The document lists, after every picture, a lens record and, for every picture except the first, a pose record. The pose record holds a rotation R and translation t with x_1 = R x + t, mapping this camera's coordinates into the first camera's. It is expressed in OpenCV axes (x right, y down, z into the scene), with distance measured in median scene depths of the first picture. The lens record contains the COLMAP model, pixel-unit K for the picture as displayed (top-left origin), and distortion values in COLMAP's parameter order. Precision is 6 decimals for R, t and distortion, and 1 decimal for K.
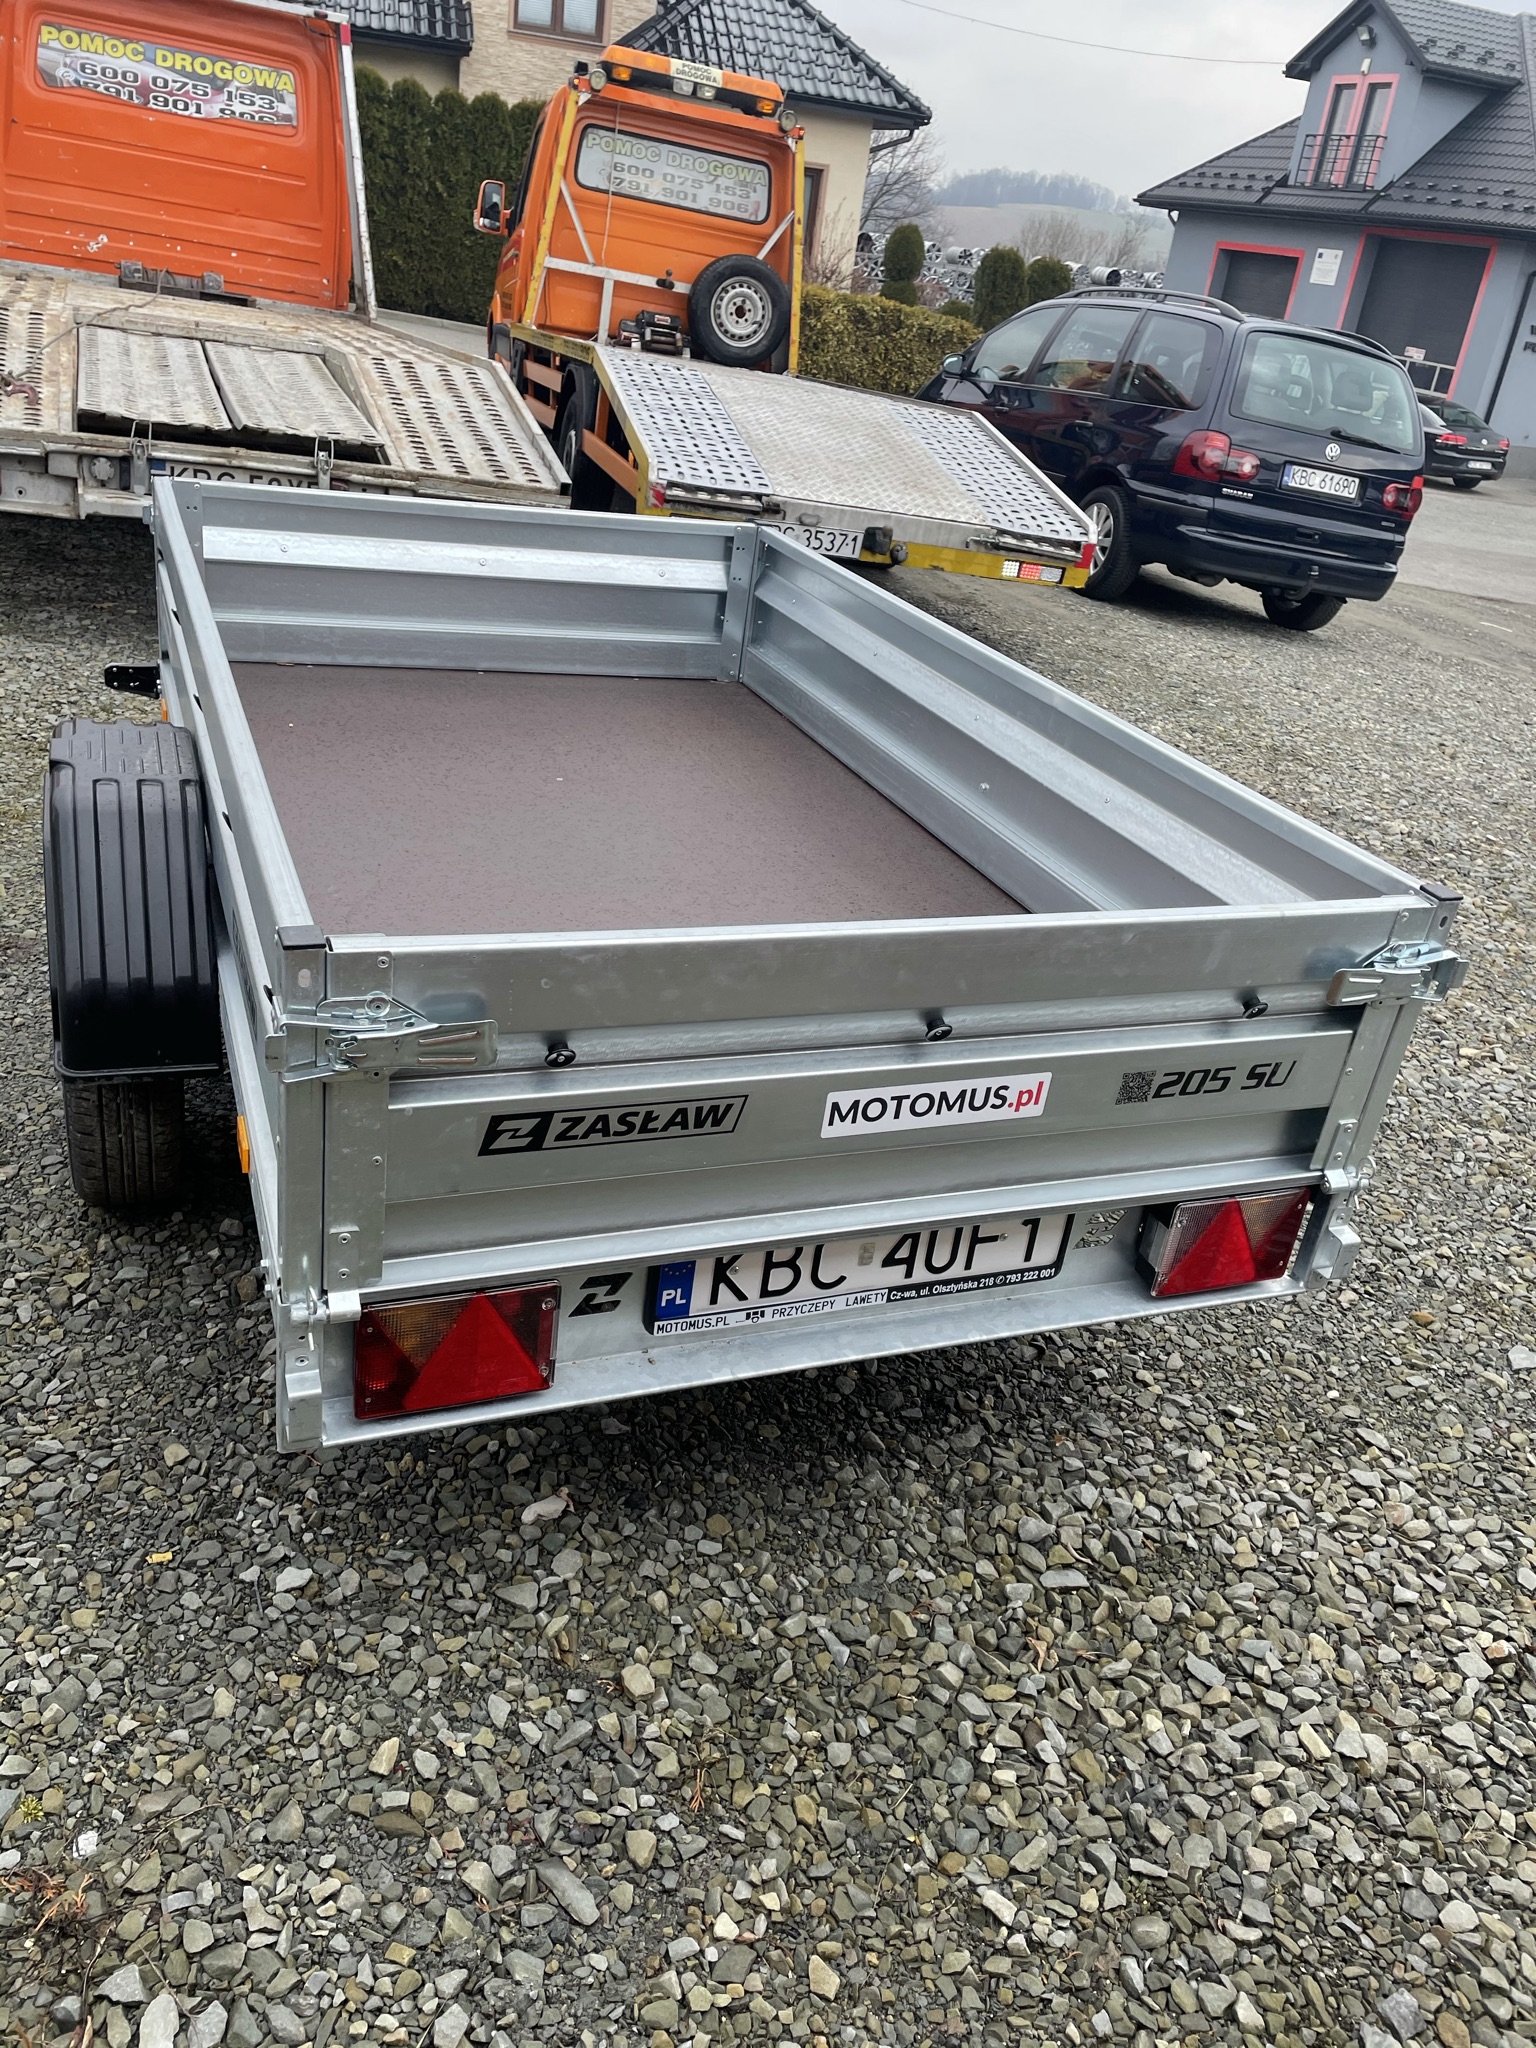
lens RADIAL K [[1549.3, 0, 776.9], [0, 1549.3, 1018.8], [0, 0, 1]] dist [0.058560, -0.074597]
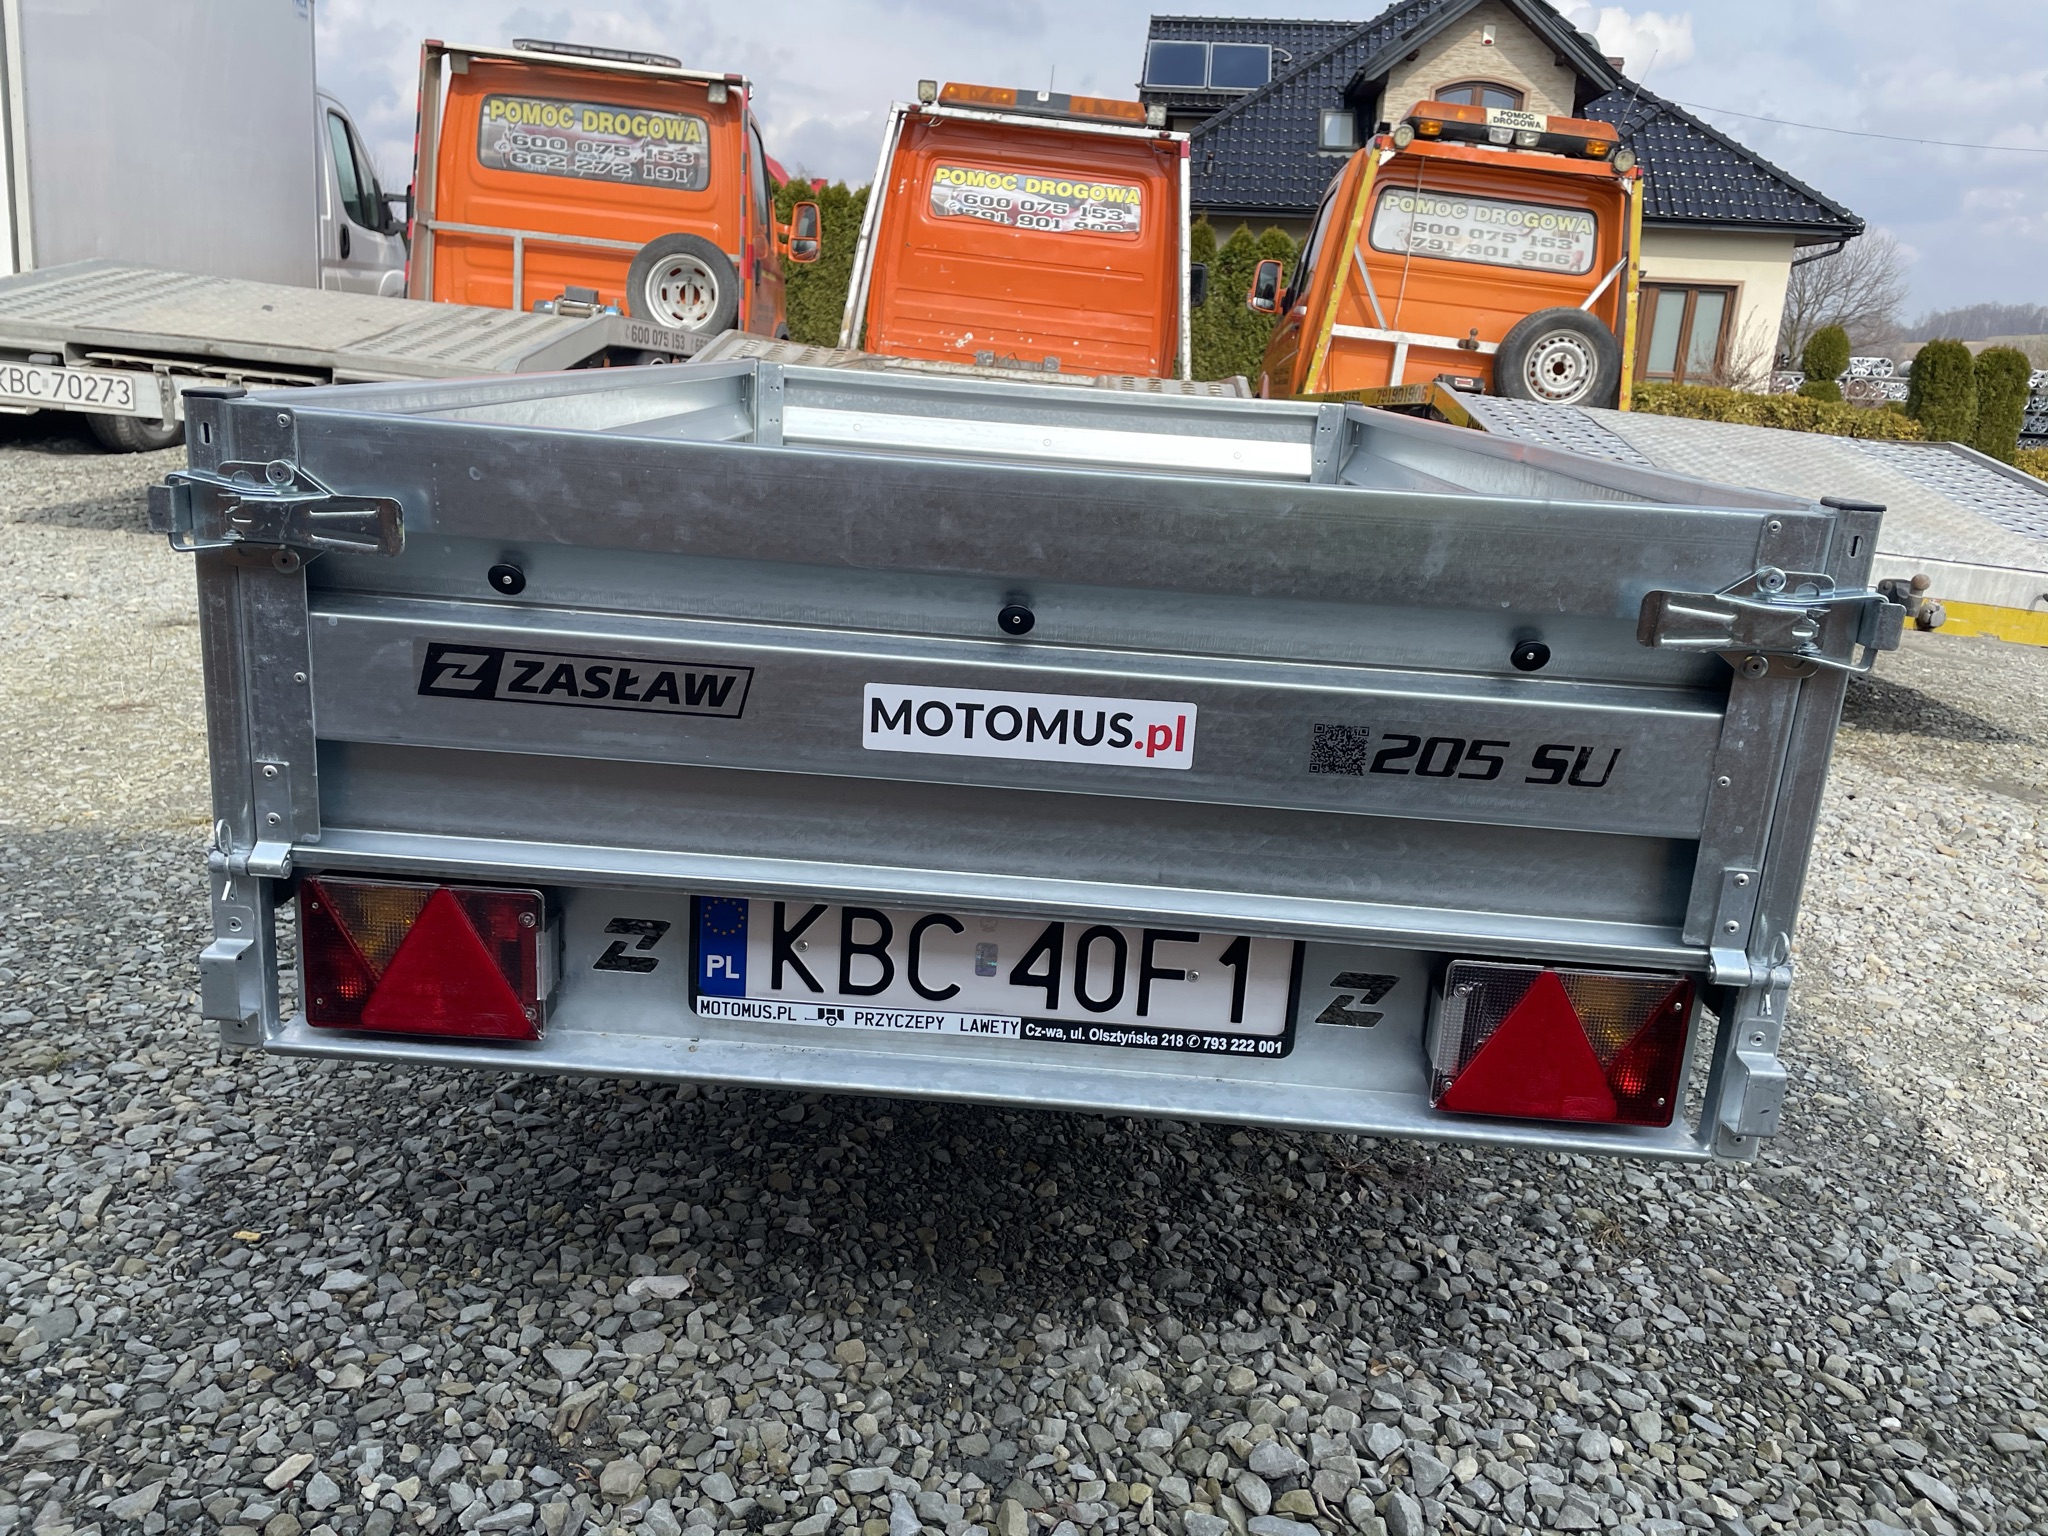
lens RADIAL K [[1549.3, 0, 1038.3], [0, 1549.3, 769.2], [0, 0, 1]] dist [0.058560, -0.074597]
pose [[0.916160, 0.035291, -0.399255, 0.380129], [-0.129537, 0.968730, -0.211617, 0.216939], [0.379303, 0.245594, 0.892084, 0.301254]]
